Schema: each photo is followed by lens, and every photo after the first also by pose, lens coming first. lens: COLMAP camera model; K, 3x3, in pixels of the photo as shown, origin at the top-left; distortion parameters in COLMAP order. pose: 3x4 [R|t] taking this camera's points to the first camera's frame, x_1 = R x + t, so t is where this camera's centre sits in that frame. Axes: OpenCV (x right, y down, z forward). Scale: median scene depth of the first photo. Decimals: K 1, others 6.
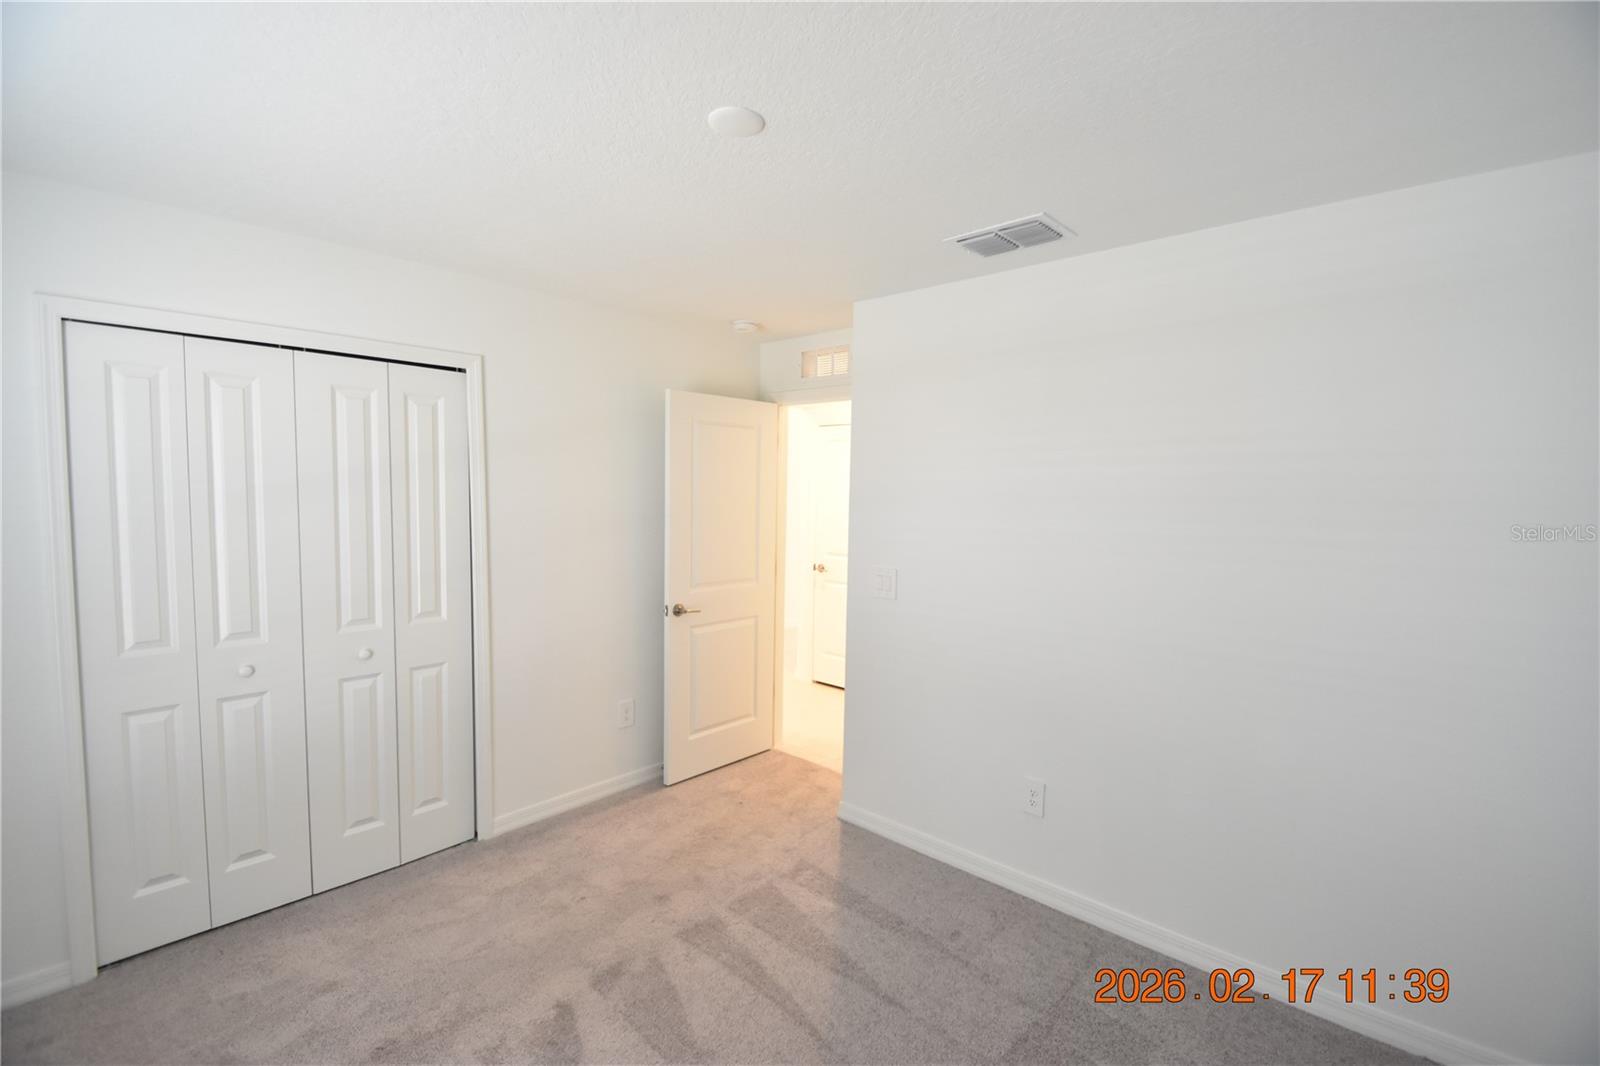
lens RADIAL K [[701.3, 0, 797.2], [0, 701.3, 539.5], [0, 0, 1]] dist [0.016347, -0.019261]
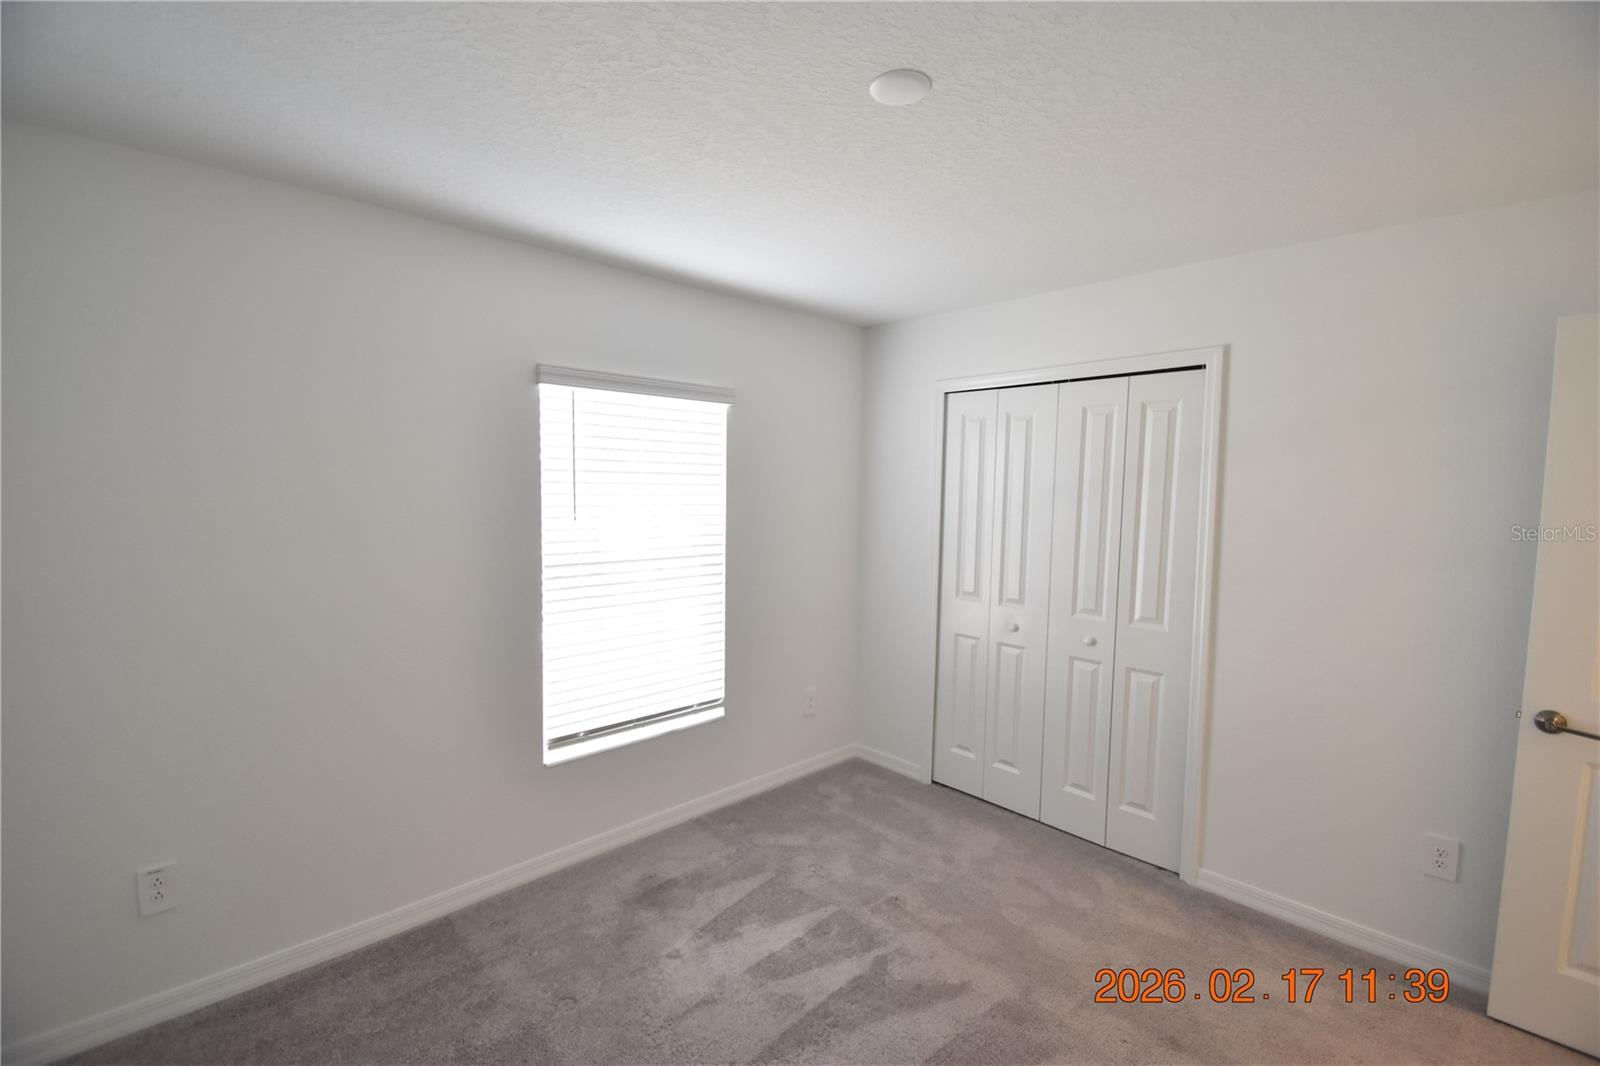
lens RADIAL K [[701.3, 0, 797.2], [0, 701.3, 539.5], [0, 0, 1]] dist [0.016347, -0.019261]
pose [[-0.081001, 0.058579, -0.994991, 0.501759], [-0.085166, 0.994214, 0.065466, -0.030491], [0.993069, 0.090042, -0.075543, 0.567728]]
